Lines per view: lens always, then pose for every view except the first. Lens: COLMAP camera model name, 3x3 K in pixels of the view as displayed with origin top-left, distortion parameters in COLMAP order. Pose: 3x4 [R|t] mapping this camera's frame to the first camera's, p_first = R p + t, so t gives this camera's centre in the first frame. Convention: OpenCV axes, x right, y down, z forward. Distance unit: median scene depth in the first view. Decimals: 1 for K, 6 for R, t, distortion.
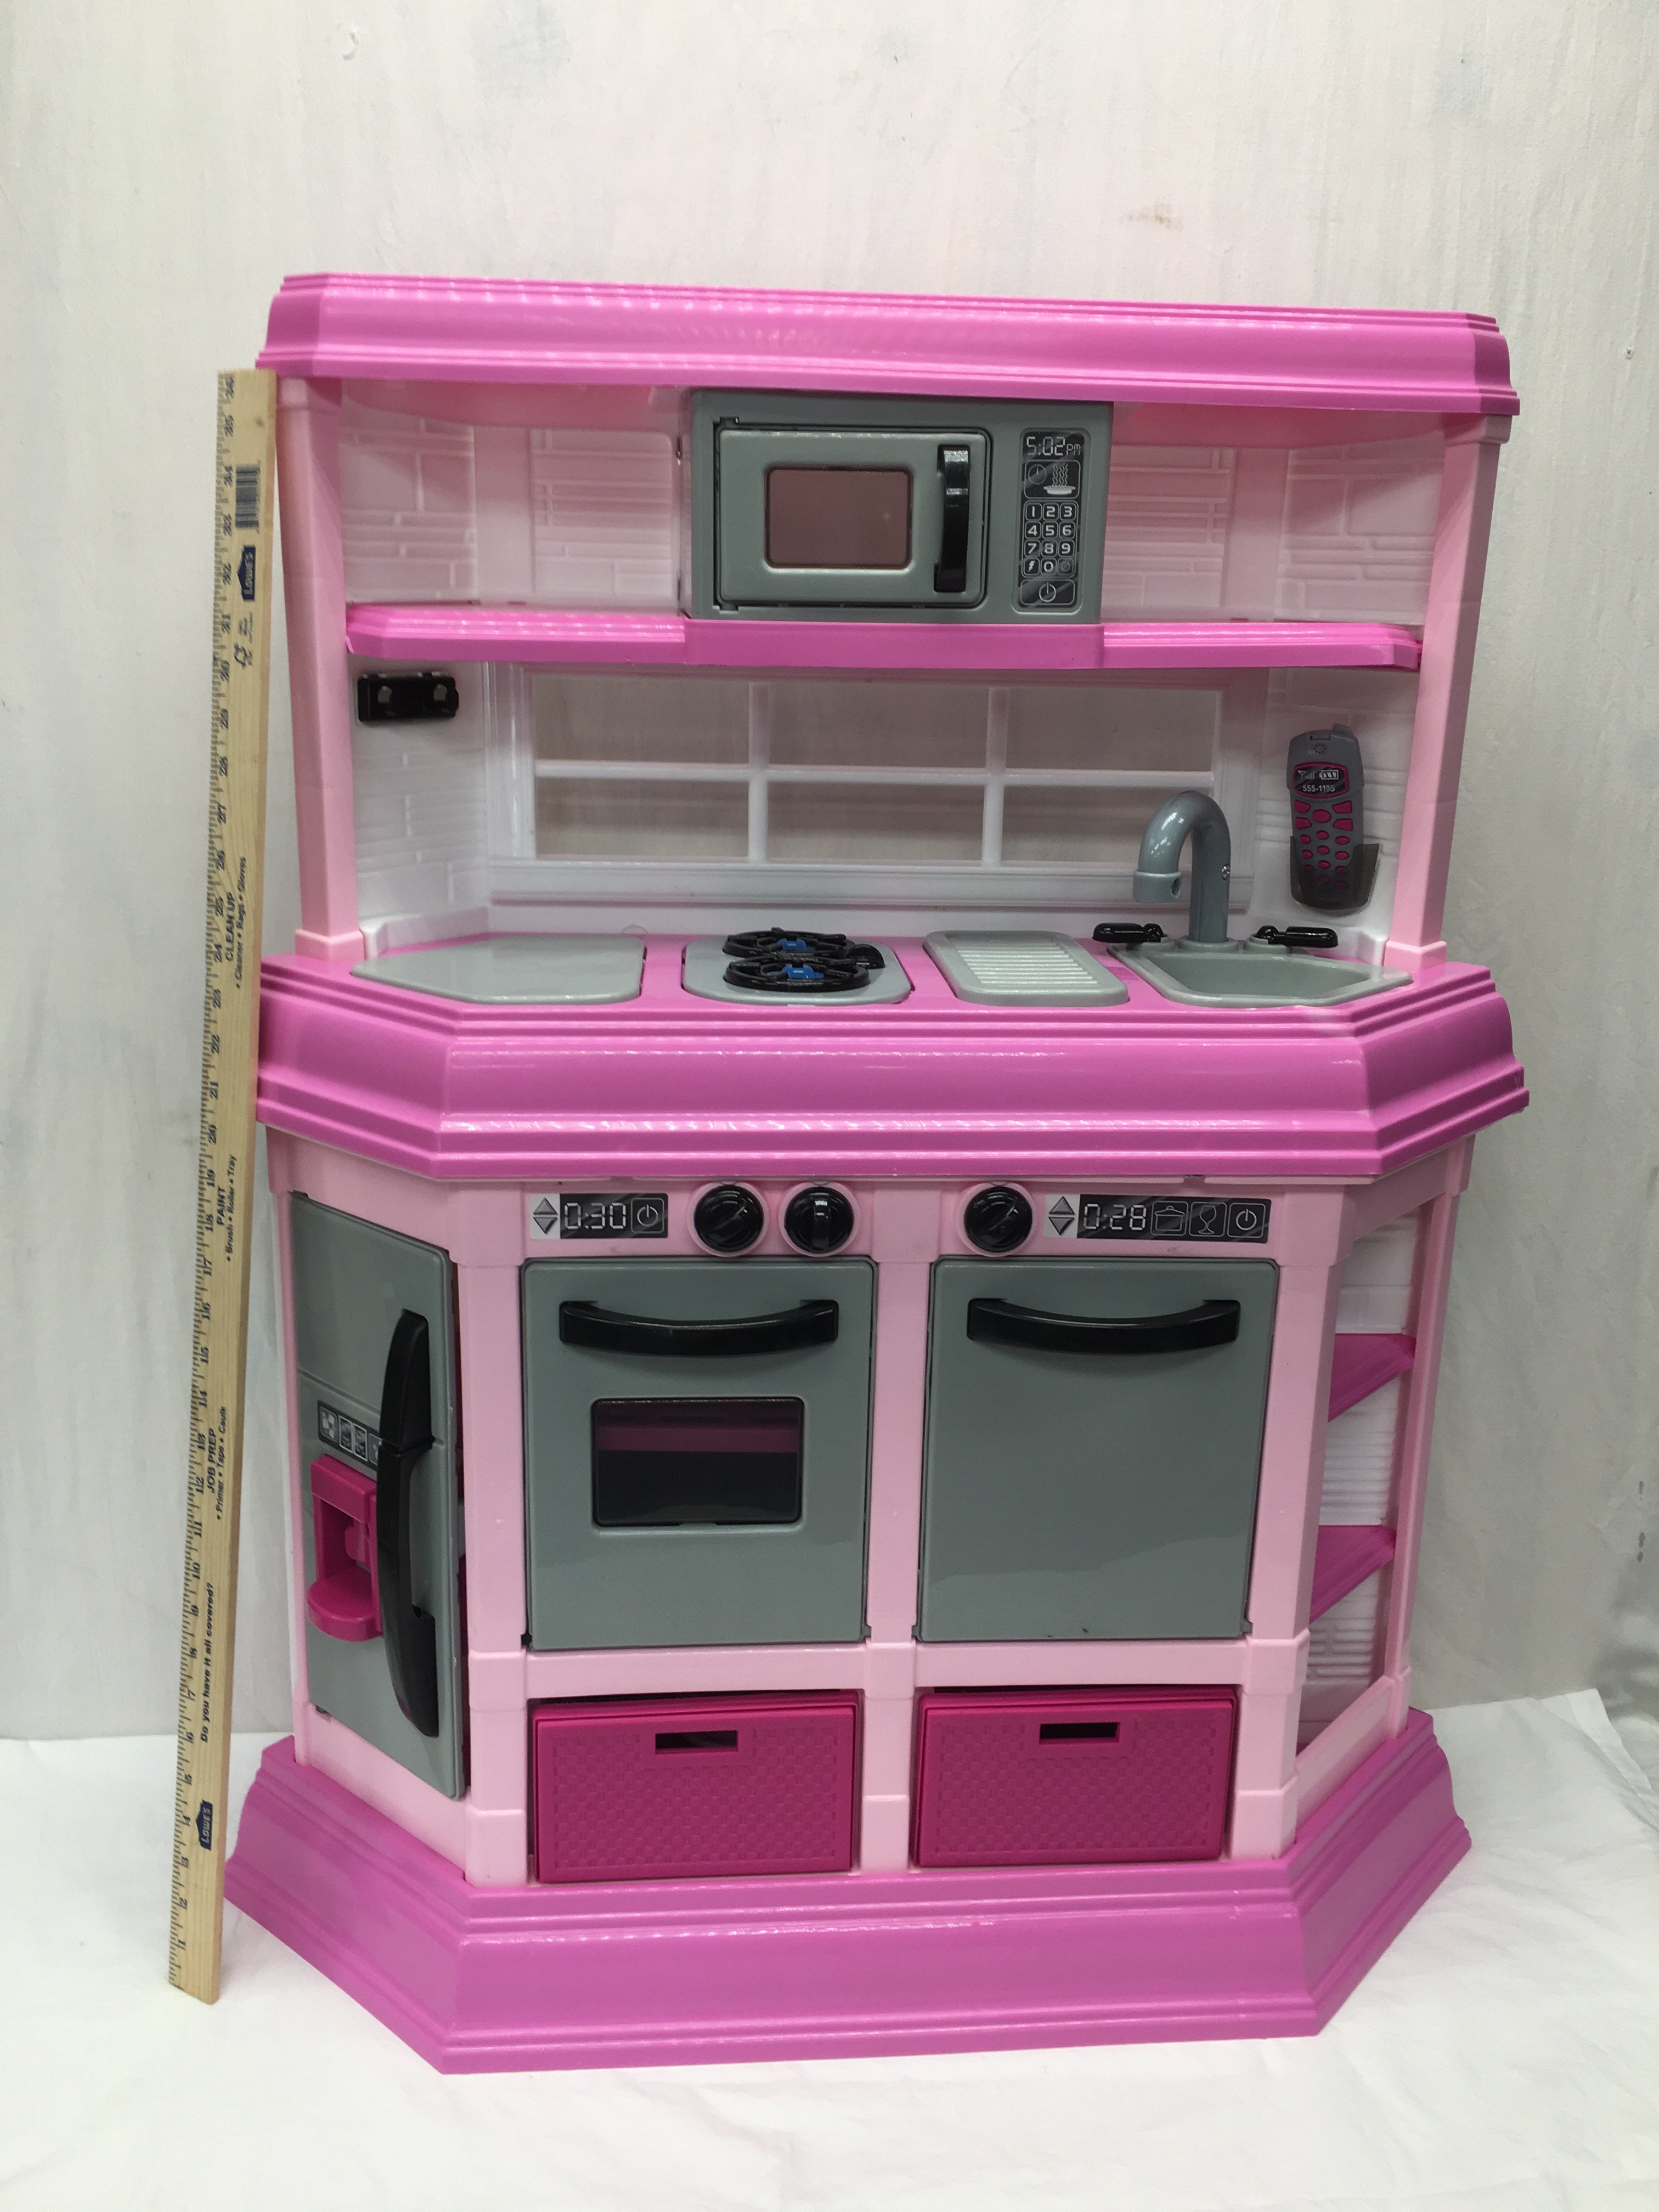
lens RADIAL K [[1825.3, 0, 874.1], [0, 1825.3, 1113.8], [0, 0, 1]] dist [0.106923, -0.147253]
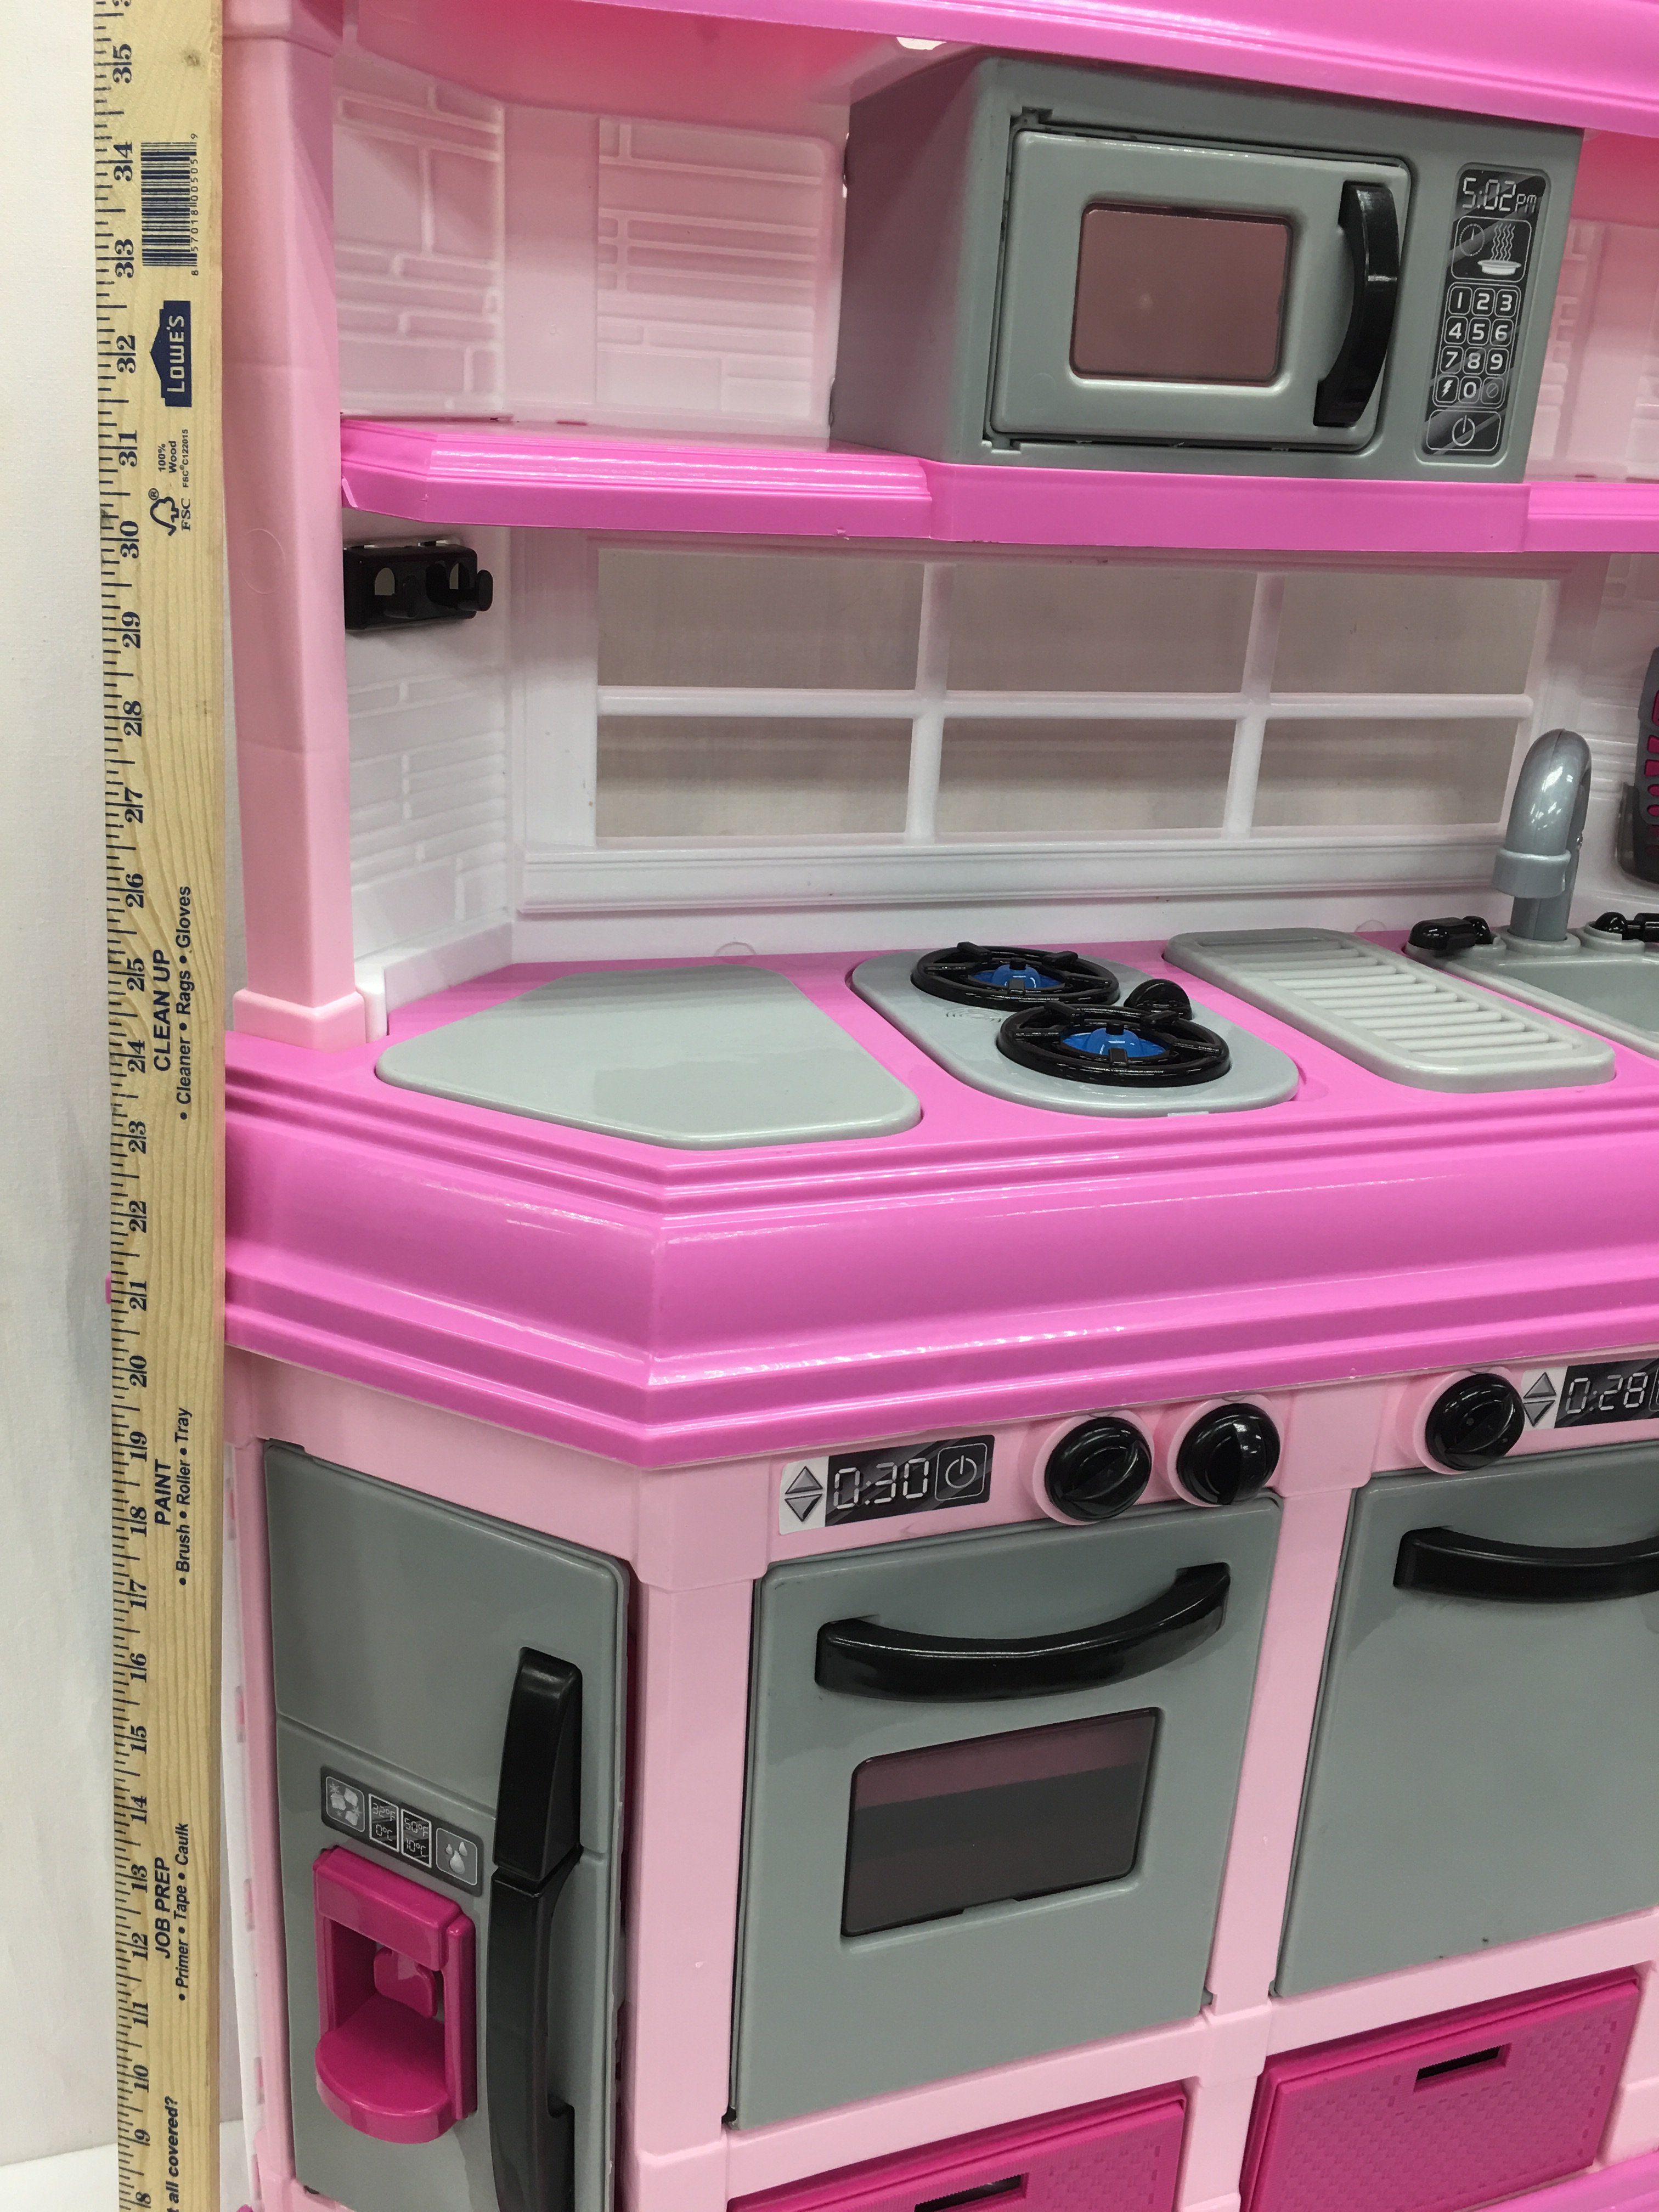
lens RADIAL K [[1825.3, 0, 874.1], [0, 1825.3, 1113.8], [0, 0, 1]] dist [0.106923, -0.147253]
pose [[0.968125, -0.058019, 0.243656, -0.277191], [0.036756, 0.995179, 0.090926, -0.112531], [-0.247757, -0.079072, 0.965590, 0.406102]]
